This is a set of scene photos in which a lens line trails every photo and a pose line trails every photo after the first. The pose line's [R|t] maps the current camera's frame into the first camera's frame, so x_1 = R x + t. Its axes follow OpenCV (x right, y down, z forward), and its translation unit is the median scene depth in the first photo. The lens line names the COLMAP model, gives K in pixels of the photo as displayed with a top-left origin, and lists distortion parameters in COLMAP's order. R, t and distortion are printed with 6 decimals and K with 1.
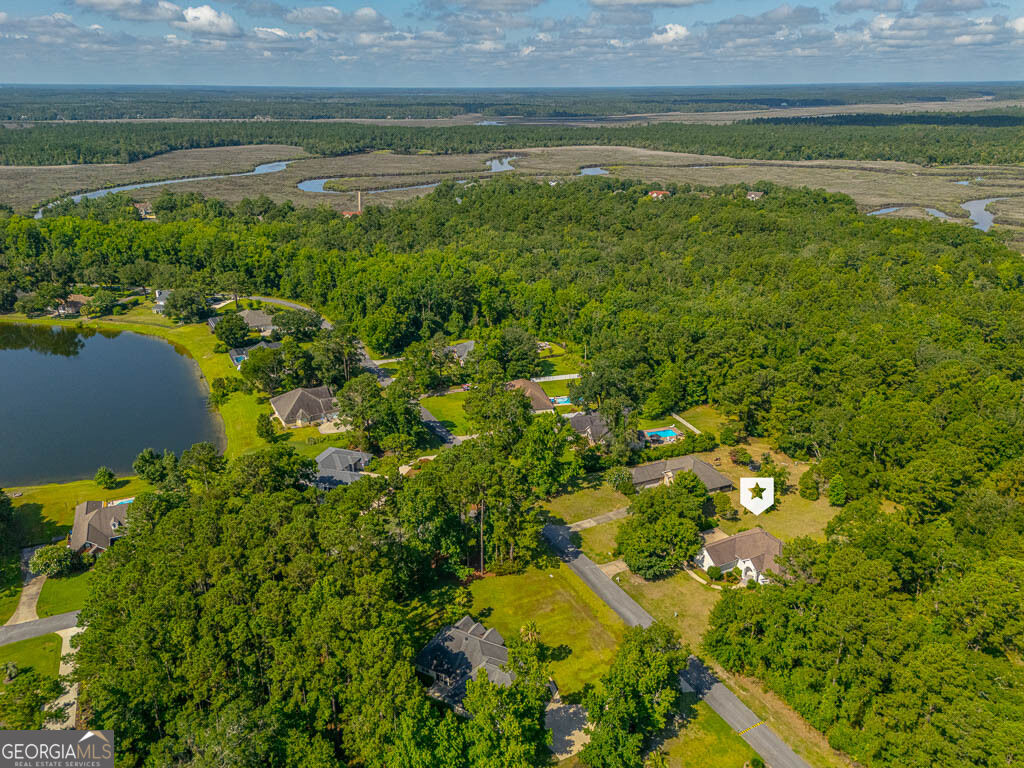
lens RADIAL K [[740.7, 0, 510.5], [0, 740.7, 379.2], [0, 0, 1]] dist [0.103229, -0.080269]
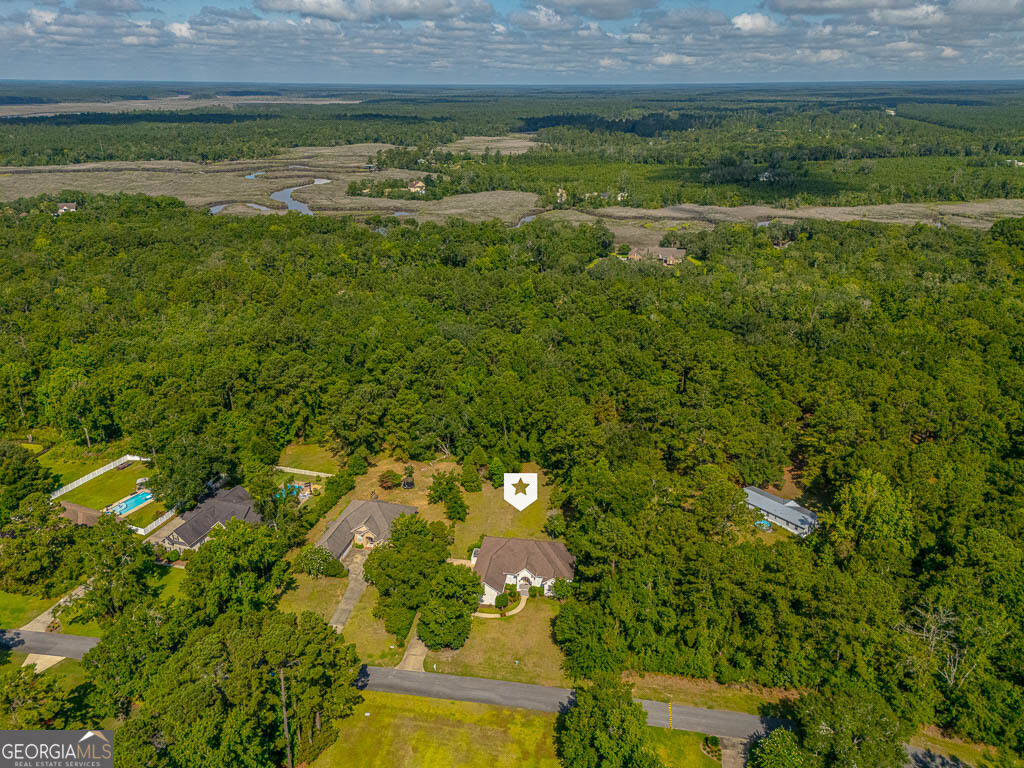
lens RADIAL K [[740.7, 0, 506.4], [0, 740.7, 381.9], [0, 0, 1]] dist [0.103229, -0.080269]
pose [[0.606929, -0.290287, 0.739845, -0.220022], [0.286601, 0.948214, 0.136931, -0.084352], [-0.741281, 0.128933, 0.658695, 0.219368]]
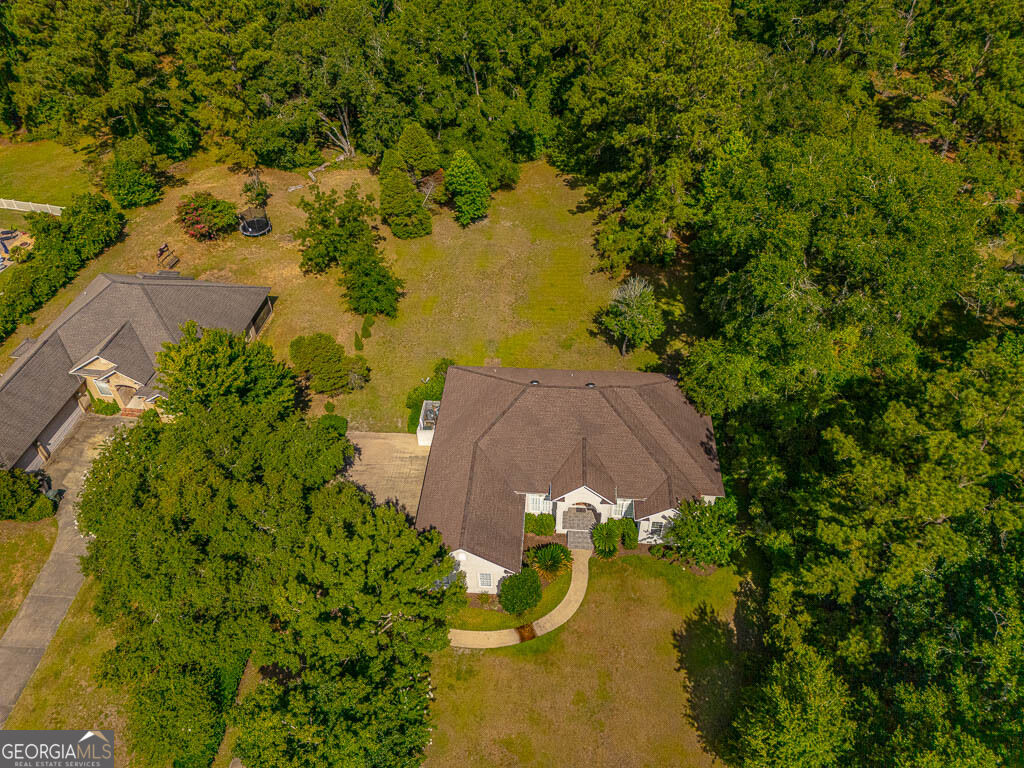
lens RADIAL K [[740.7, 0, 509.1], [0, 740.7, 388.6], [0, 0, 1]] dist [0.103229, -0.080269]
pose [[0.539570, -0.582501, 0.607912, 0.085722], [0.315523, 0.809315, 0.495433, 0.025960], [-0.780583, -0.075510, 0.620475, 0.530054]]
